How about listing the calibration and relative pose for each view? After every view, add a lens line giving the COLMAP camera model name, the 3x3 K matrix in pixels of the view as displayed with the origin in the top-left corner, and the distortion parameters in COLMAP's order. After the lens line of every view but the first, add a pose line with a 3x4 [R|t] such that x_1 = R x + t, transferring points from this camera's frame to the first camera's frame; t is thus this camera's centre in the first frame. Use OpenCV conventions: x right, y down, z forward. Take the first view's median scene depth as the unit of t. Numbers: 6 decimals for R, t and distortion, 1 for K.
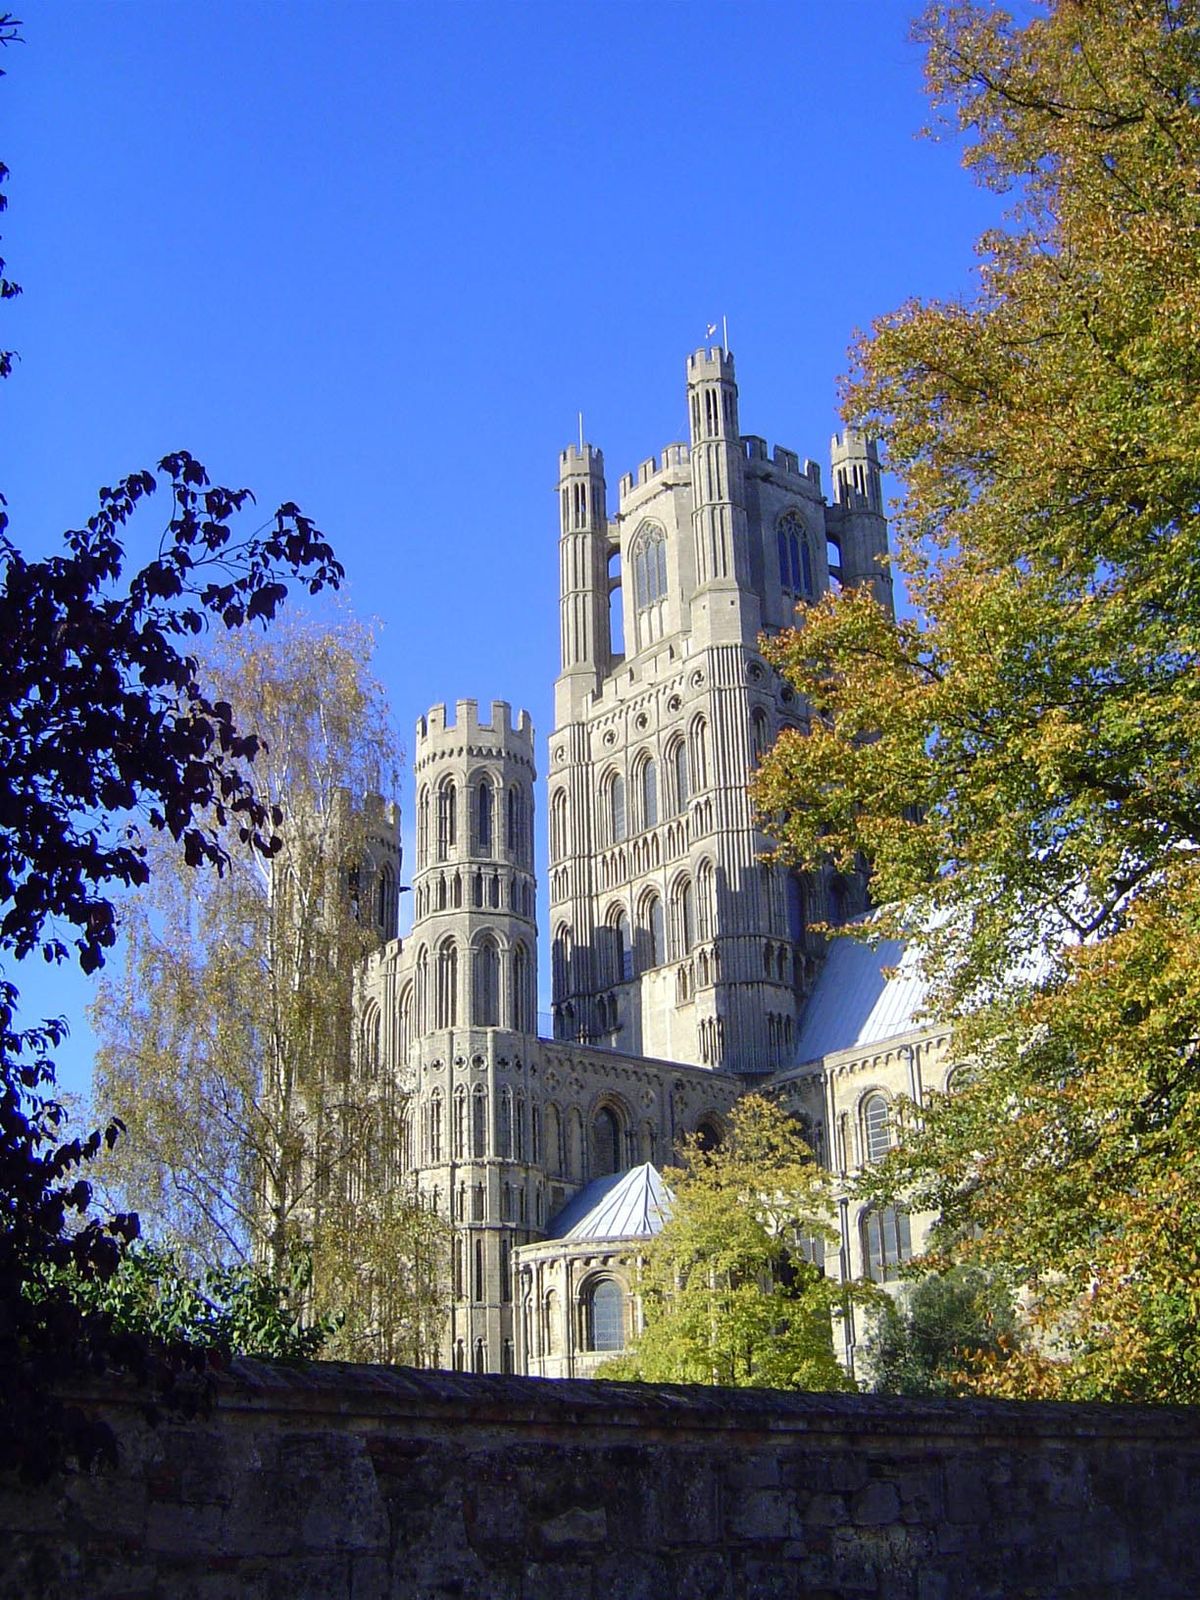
lens RADIAL K [[1839.3, 0, 598.6], [0, 1839.3, 796.7], [0, 0, 1]] dist [-0.132744, 0.000000]
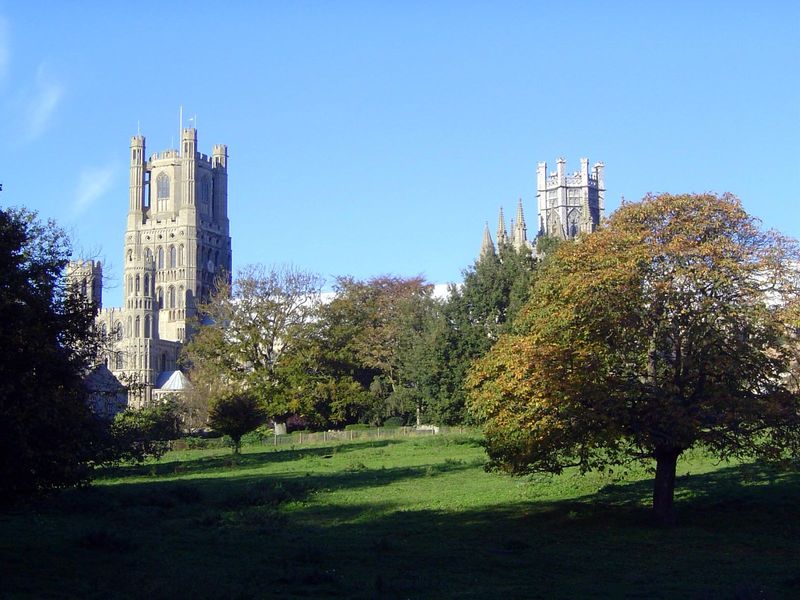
lens RADIAL K [[1326.6, 0, 400.8], [0, 1326.6, 300.2], [0, 0, 1]] dist [-0.028347, 0.000000]
pose [[0.883417, 0.066841, 0.463797, -0.835812], [-0.183226, 0.960245, 0.210612, -0.613942], [-0.431281, -0.271038, 0.860544, -1.616783]]
